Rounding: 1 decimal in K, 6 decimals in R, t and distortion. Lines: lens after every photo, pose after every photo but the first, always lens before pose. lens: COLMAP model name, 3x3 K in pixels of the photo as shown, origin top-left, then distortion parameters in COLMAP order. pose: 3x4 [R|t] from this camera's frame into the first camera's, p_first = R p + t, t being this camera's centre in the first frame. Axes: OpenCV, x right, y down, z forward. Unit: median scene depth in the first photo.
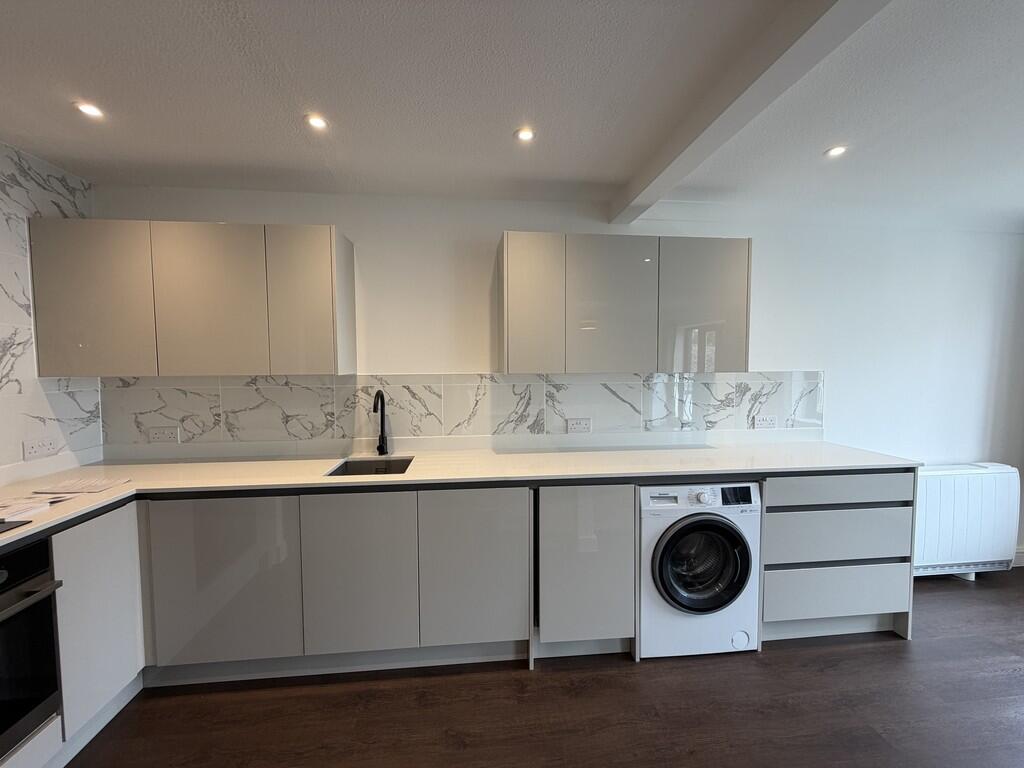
lens RADIAL K [[407.1, 0, 509.3], [0, 407.1, 384.2], [0, 0, 1]] dist [-0.000156, 0.000185]
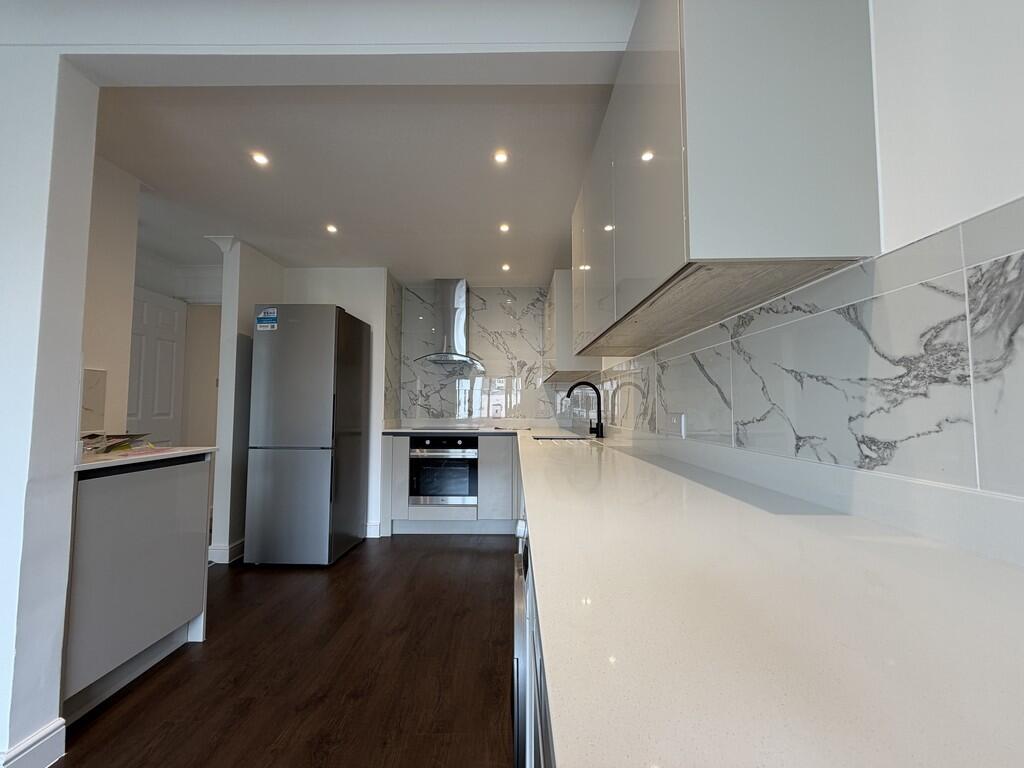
lens RADIAL K [[407.1, 0, 509.3], [0, 407.1, 384.2], [0, 0, 1]] dist [-0.000156, 0.000185]
pose [[-0.107255, -0.053708, -0.992780, 0.795106], [-0.052465, 0.997454, -0.048293, 0.080147], [0.992846, 0.046906, -0.109799, 0.781671]]
